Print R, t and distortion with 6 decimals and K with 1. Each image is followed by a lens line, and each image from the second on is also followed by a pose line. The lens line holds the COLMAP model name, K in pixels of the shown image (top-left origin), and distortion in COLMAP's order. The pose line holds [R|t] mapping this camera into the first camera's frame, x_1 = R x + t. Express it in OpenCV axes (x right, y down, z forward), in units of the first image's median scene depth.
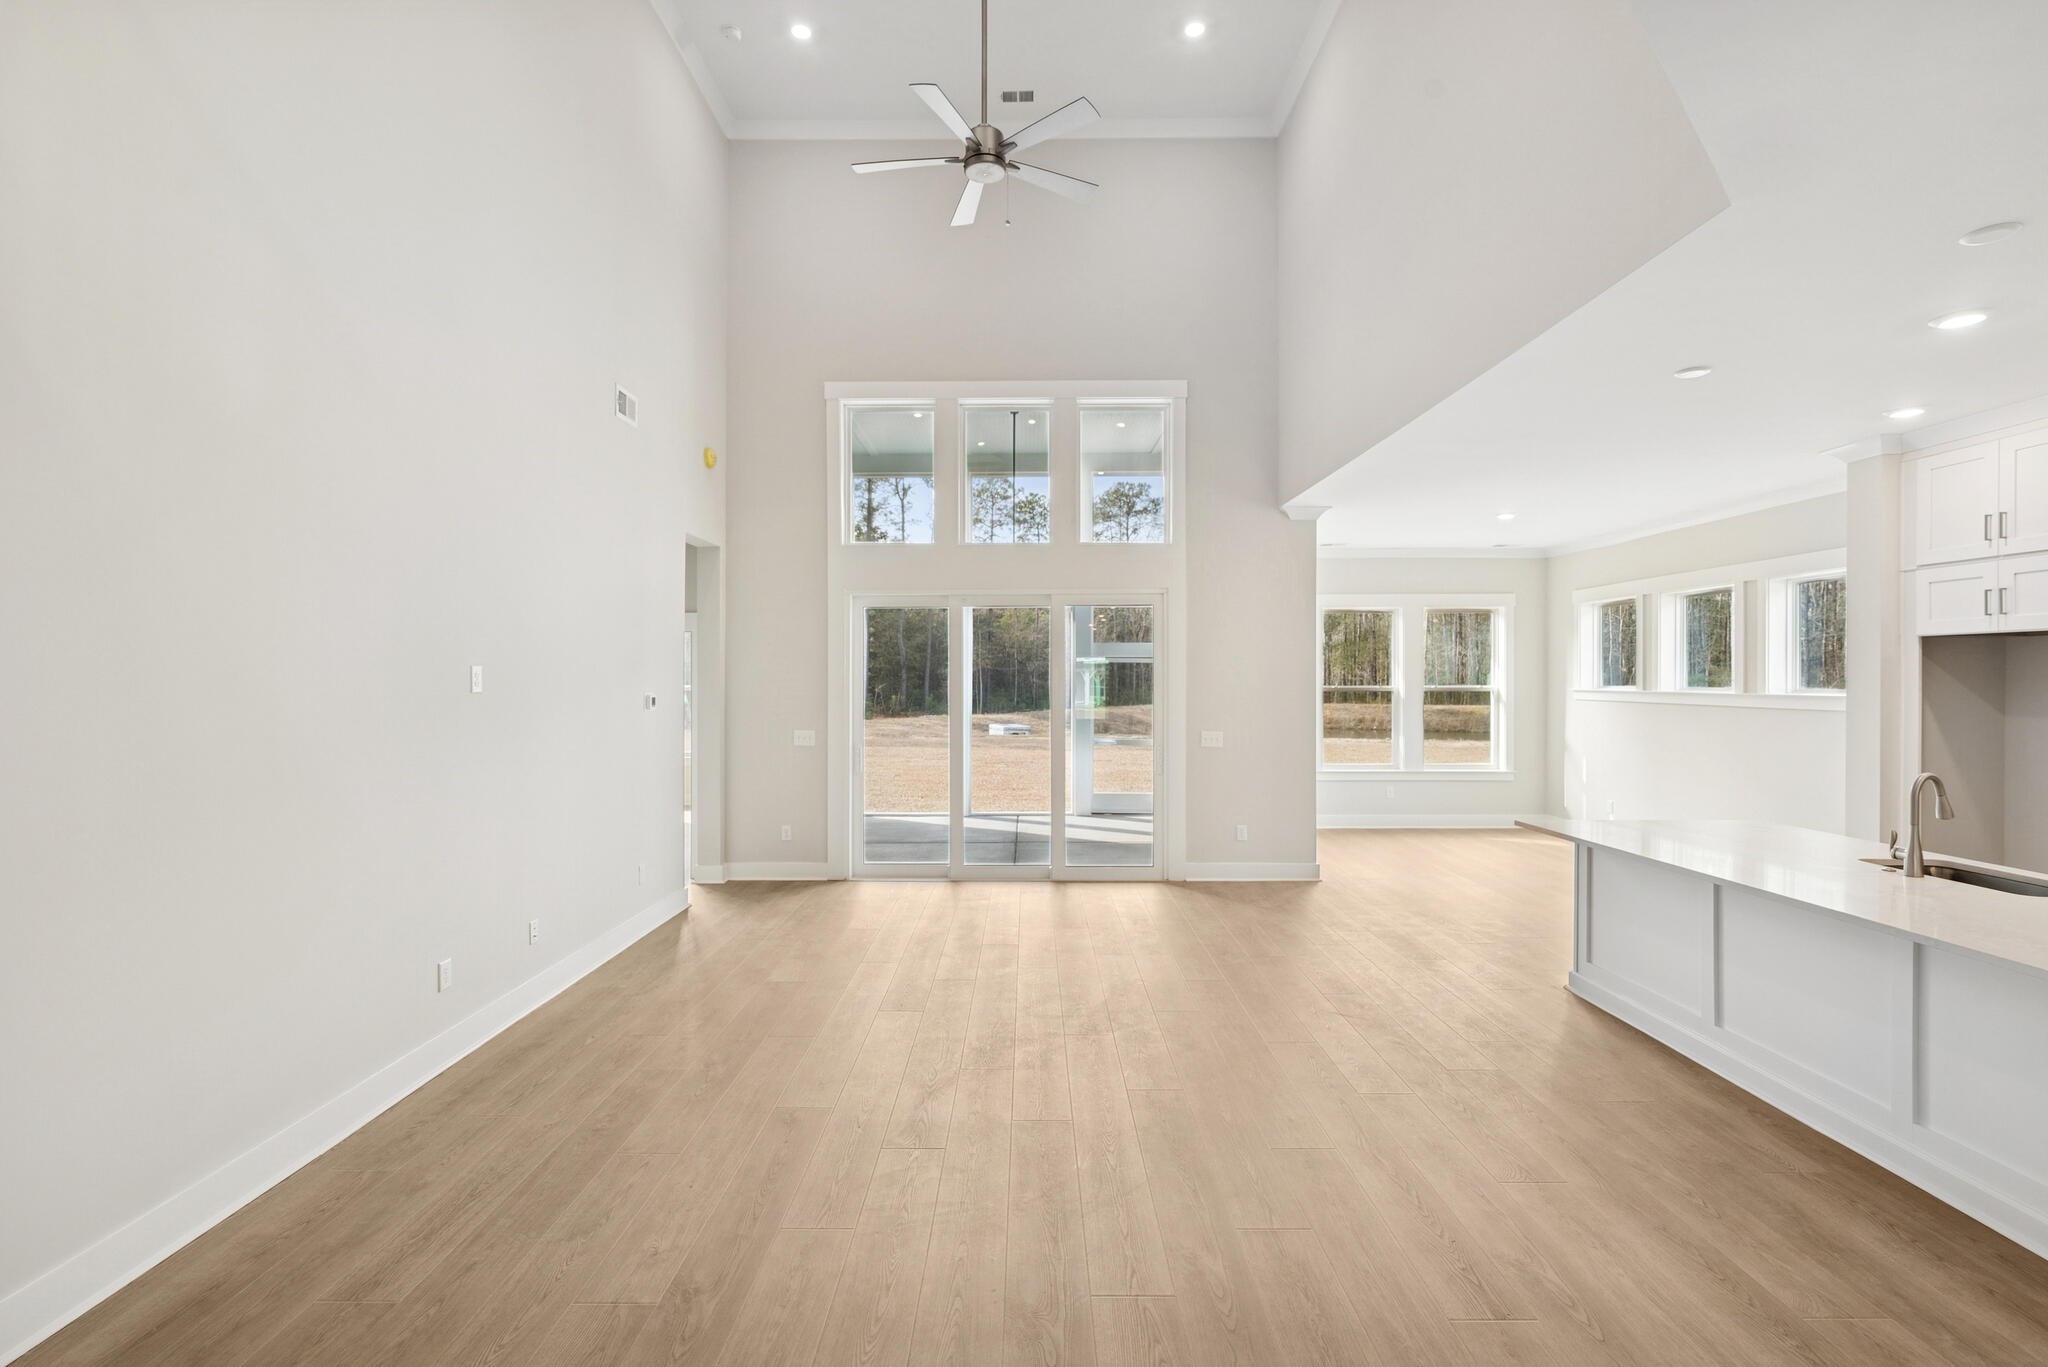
lens RADIAL K [[923.6, 0, 1030.1], [0, 923.6, 679.0], [0, 0, 1]] dist [-0.005420, 0.001846]
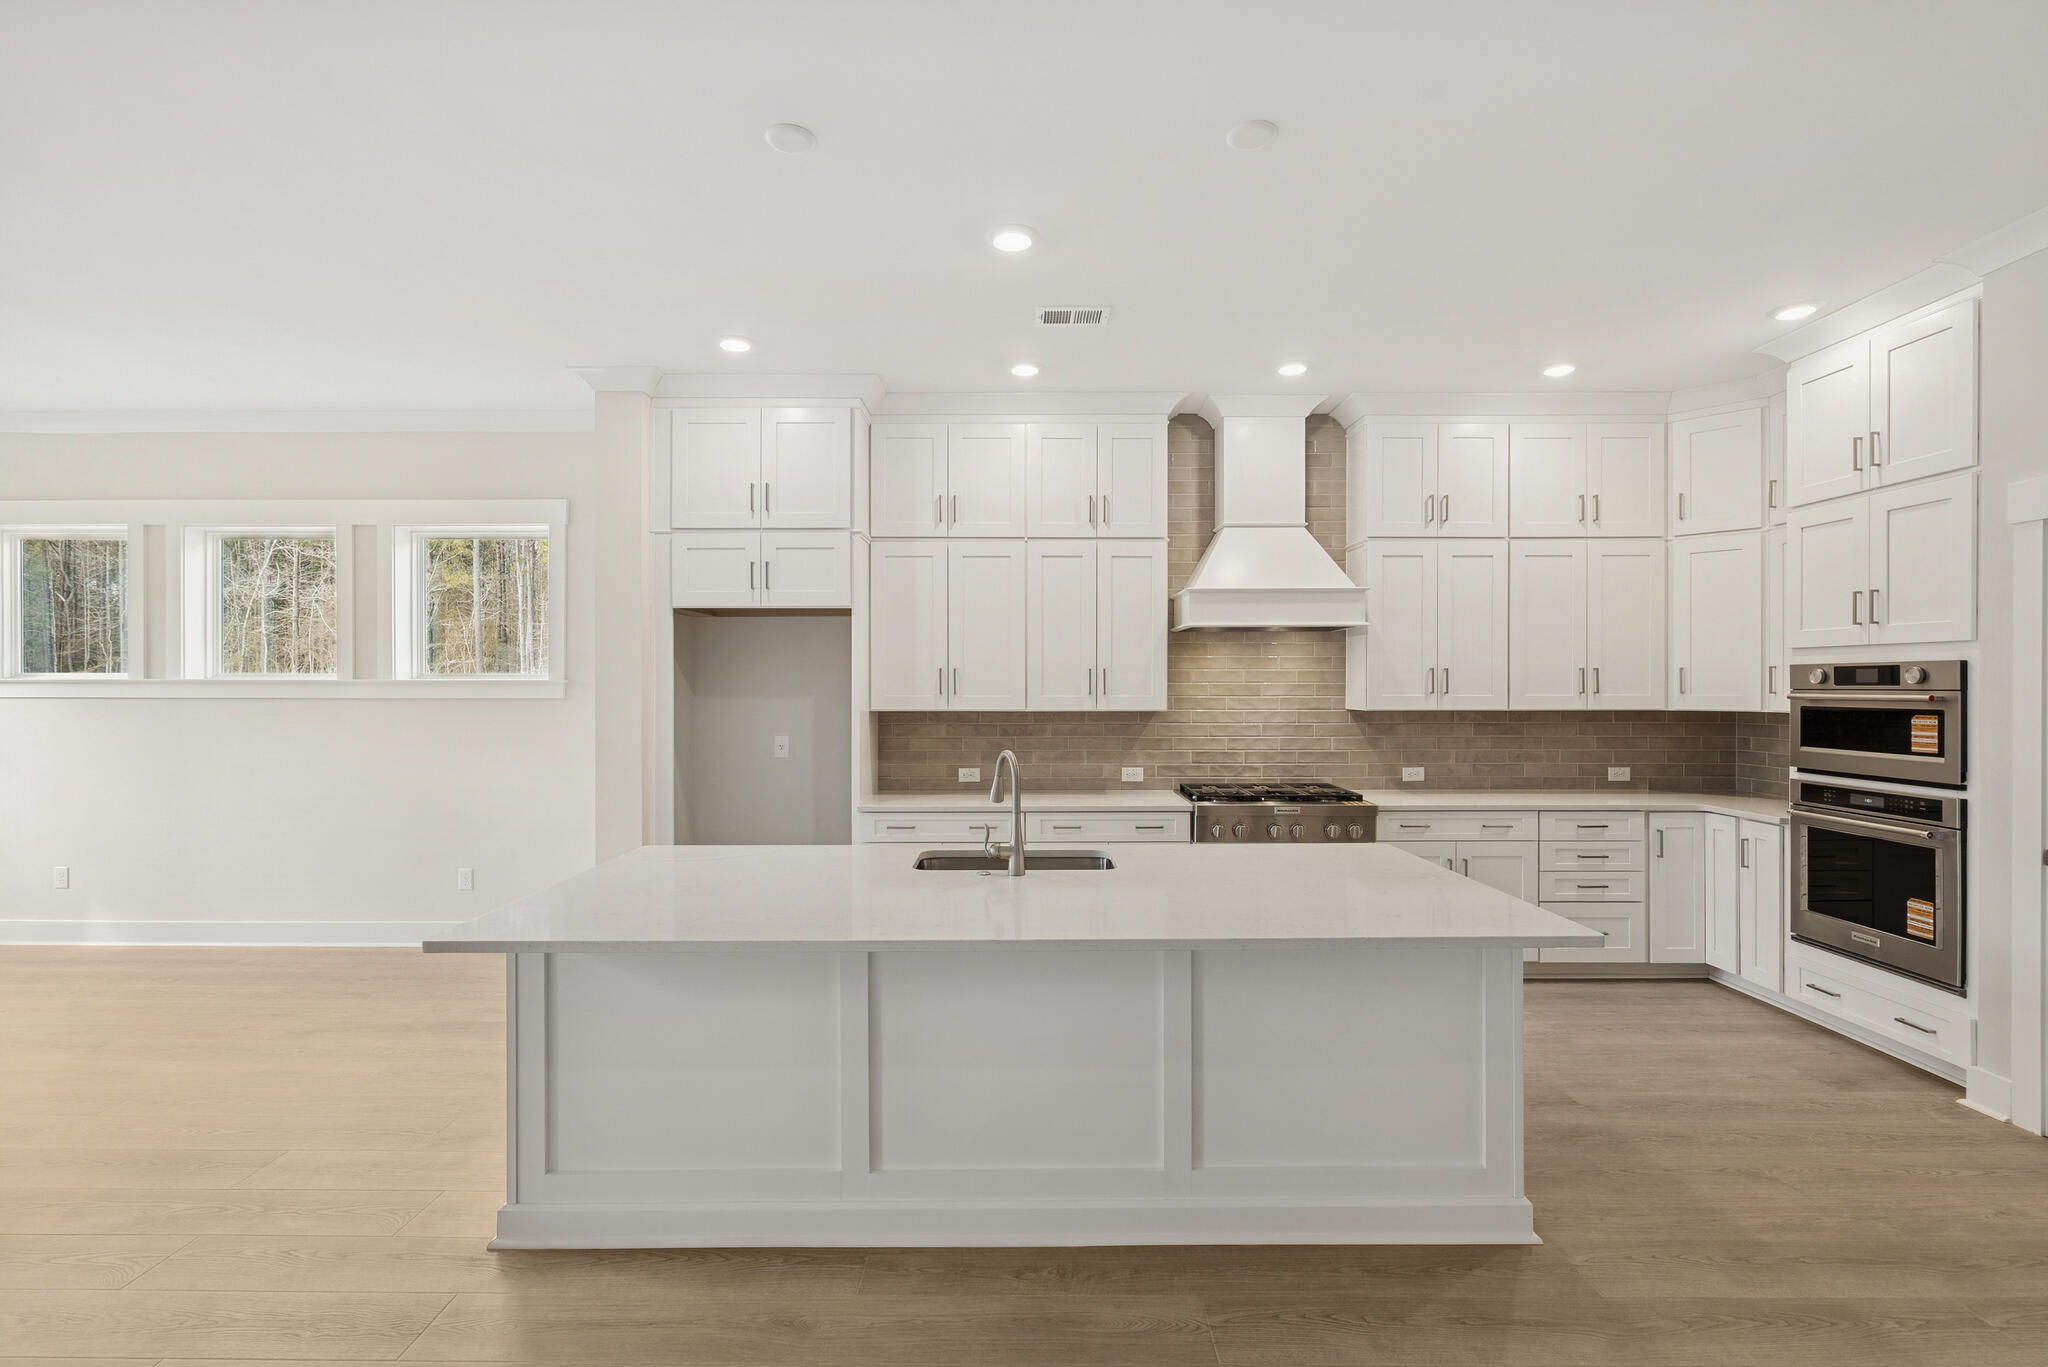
lens RADIAL K [[923.6, 0, 1018.7], [0, 923.6, 689.2], [0, 0, 1]] dist [-0.005420, 0.001846]
pose [[0.007213, -0.004631, 0.999963, 0.056505], [0.001621, 0.999988, 0.004620, 0.020352], [-0.999973, 0.001587, 0.007221, 0.472021]]
